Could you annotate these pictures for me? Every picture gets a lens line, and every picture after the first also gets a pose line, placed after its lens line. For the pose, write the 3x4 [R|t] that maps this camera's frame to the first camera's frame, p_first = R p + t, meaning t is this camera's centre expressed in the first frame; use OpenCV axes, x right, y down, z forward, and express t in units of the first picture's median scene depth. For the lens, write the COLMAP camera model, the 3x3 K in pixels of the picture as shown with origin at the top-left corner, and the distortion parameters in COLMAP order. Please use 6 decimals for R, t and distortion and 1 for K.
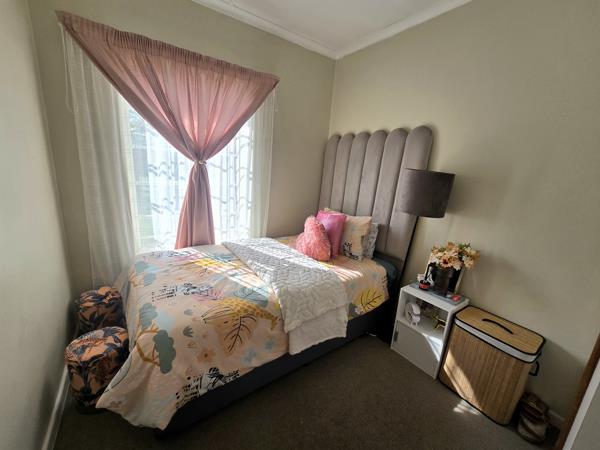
lens RADIAL K [[245.3, 0, 302.3], [0, 245.3, 227.1], [0, 0, 1]] dist [0.000583, 0.000081]
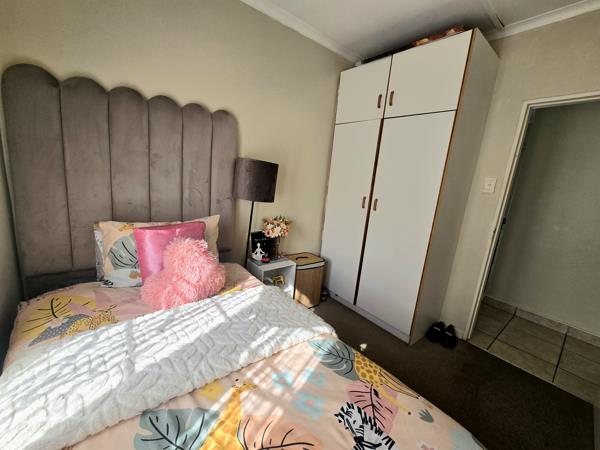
lens RADIAL K [[245.3, 0, 302.3], [0, 245.3, 227.1], [0, 0, 1]] dist [0.000583, 0.000081]
pose [[-0.060558, -0.280845, 0.957841, -0.660470], [0.141227, 0.947538, 0.286753, -0.244200], [-0.988123, 0.152638, -0.017718, 0.908191]]
